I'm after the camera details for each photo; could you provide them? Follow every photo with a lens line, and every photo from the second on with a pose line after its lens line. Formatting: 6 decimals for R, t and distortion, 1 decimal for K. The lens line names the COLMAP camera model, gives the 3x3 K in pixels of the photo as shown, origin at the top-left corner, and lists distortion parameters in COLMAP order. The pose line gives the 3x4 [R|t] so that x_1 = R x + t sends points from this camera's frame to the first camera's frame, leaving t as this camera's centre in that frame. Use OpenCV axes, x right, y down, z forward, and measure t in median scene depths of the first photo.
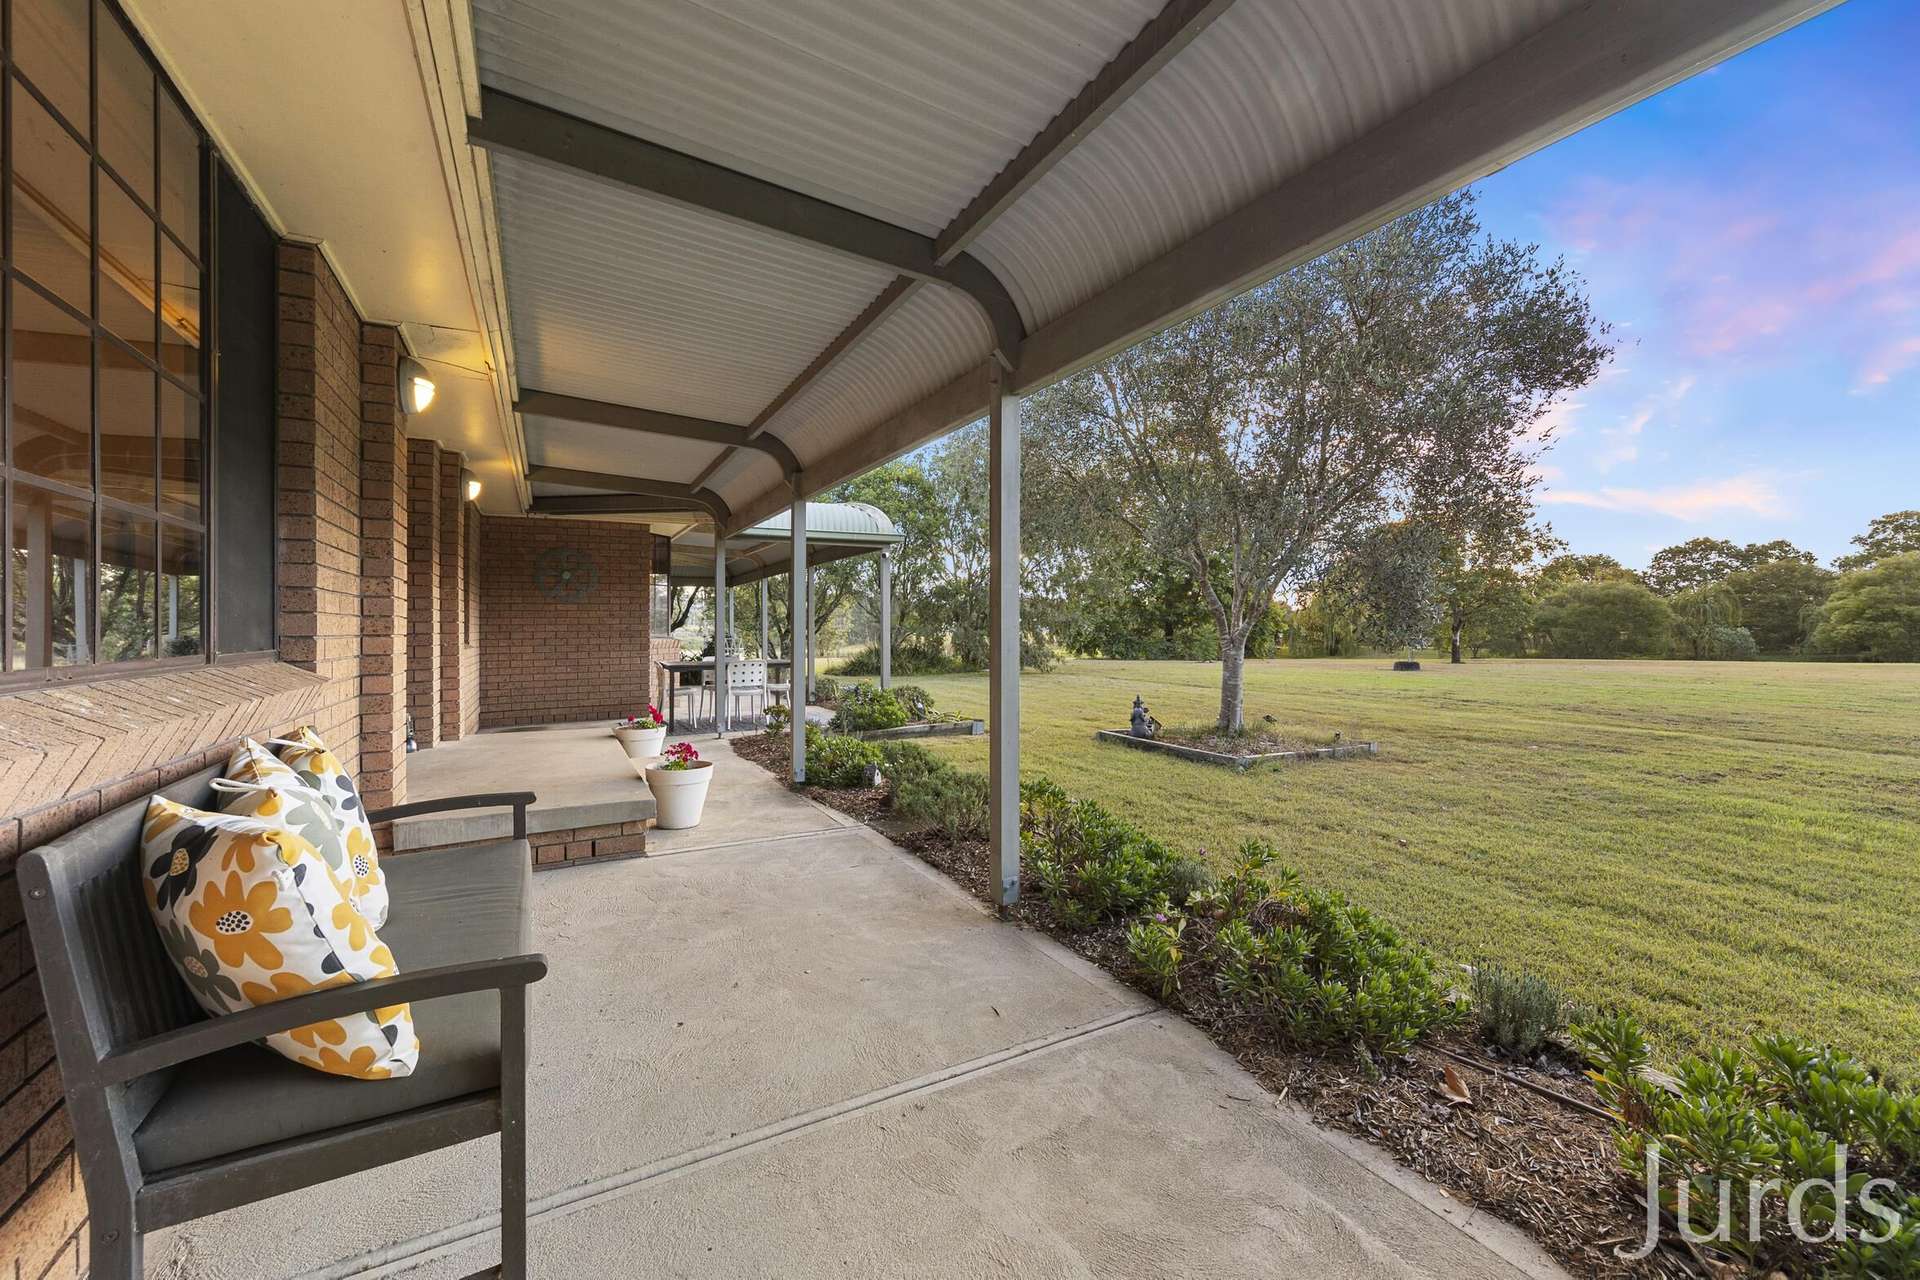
lens RADIAL K [[776.2, 0, 960.0], [0, 776.2, 640.0], [0, 0, 1]] dist [-0.000040, -0.000028]
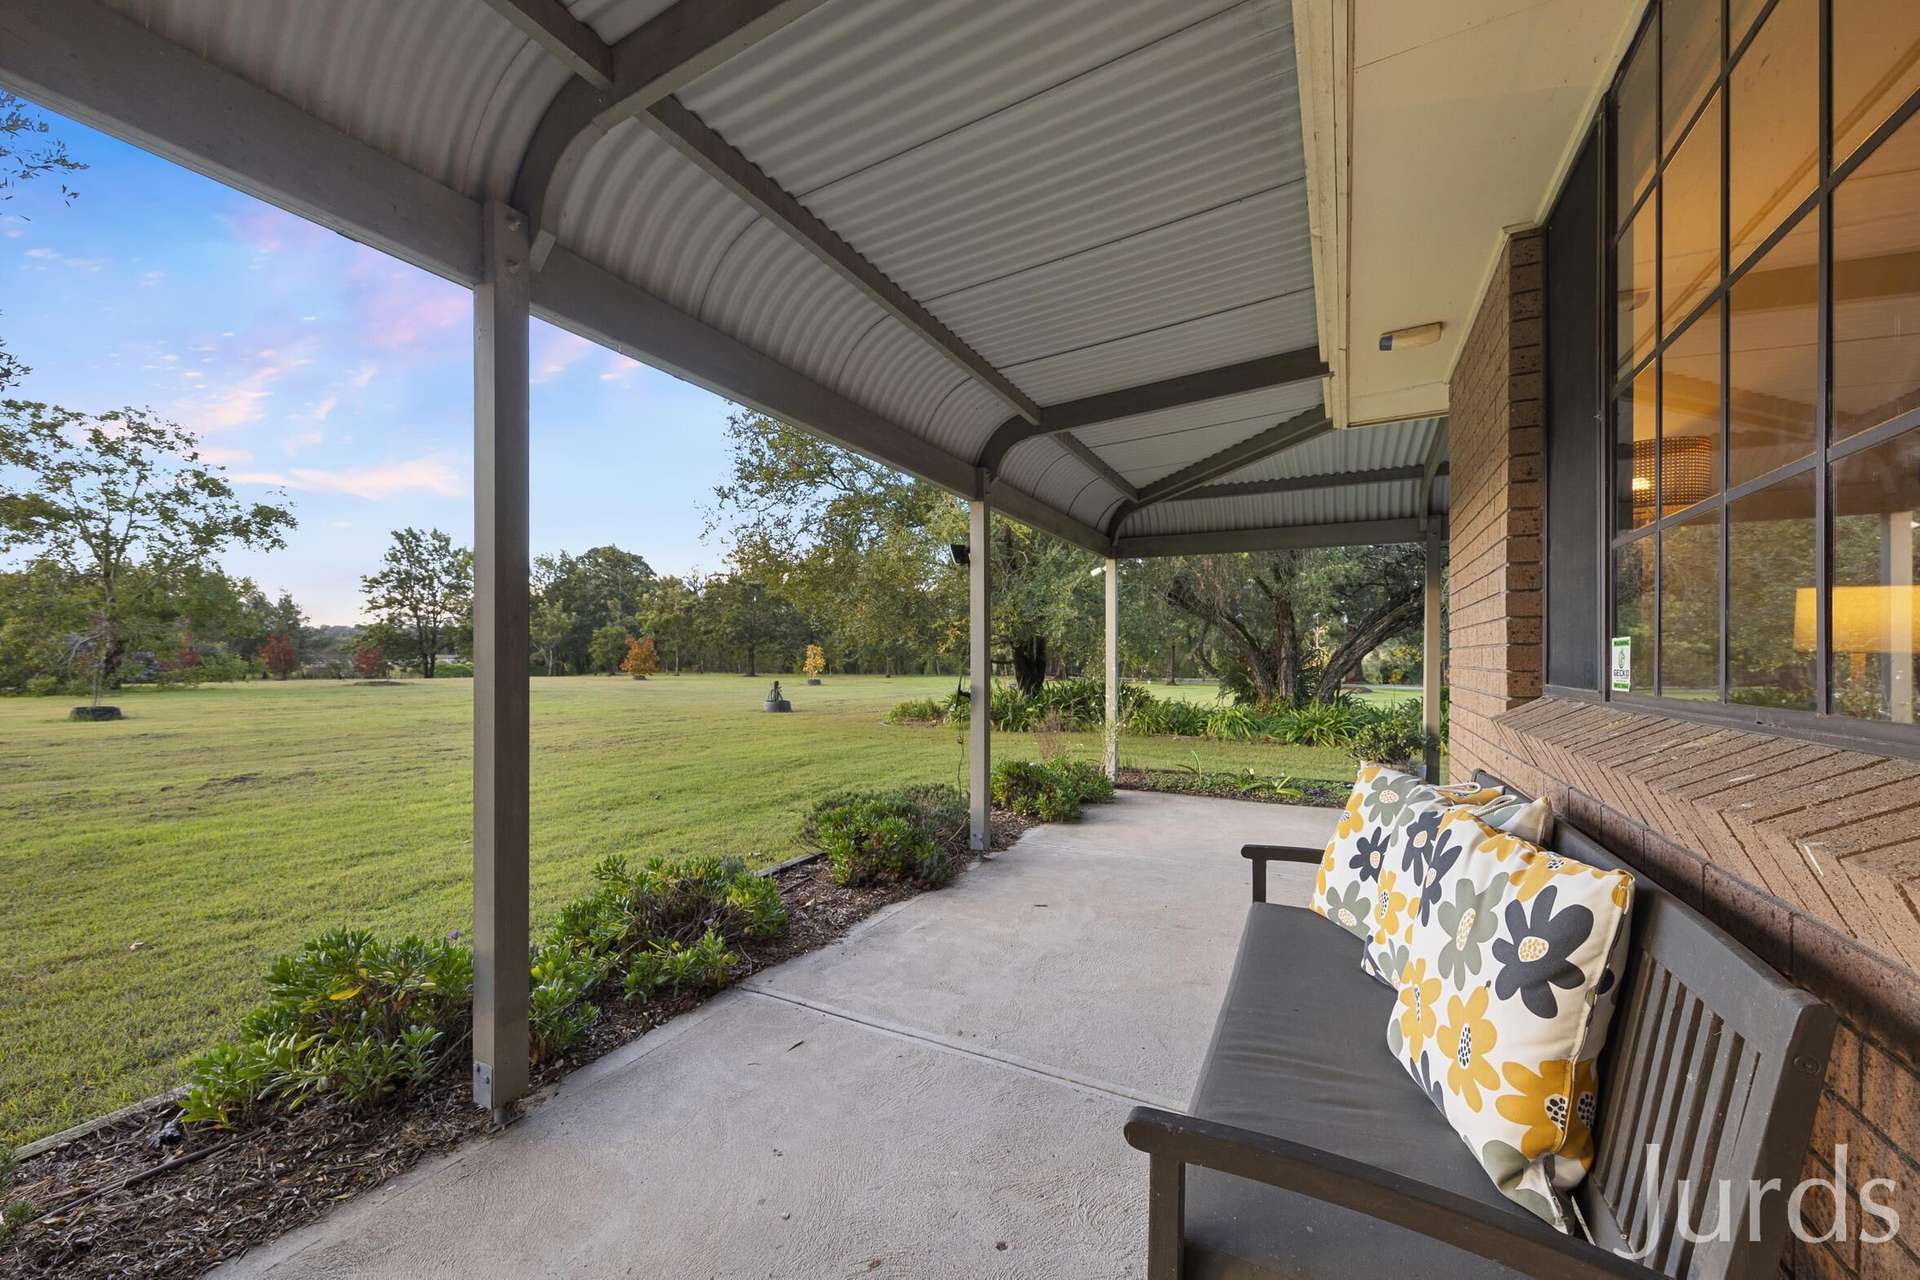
lens RADIAL K [[780.2, 0, 960.0], [0, 780.2, 640.0], [0, 0, 1]] dist [0.000129, 0.000001]
pose [[-0.591443, 0.017893, 0.806148, -0.962380], [0.012345, 0.999838, -0.013136, -0.029585], [-0.806252, 0.002183, -0.591568, 1.531157]]
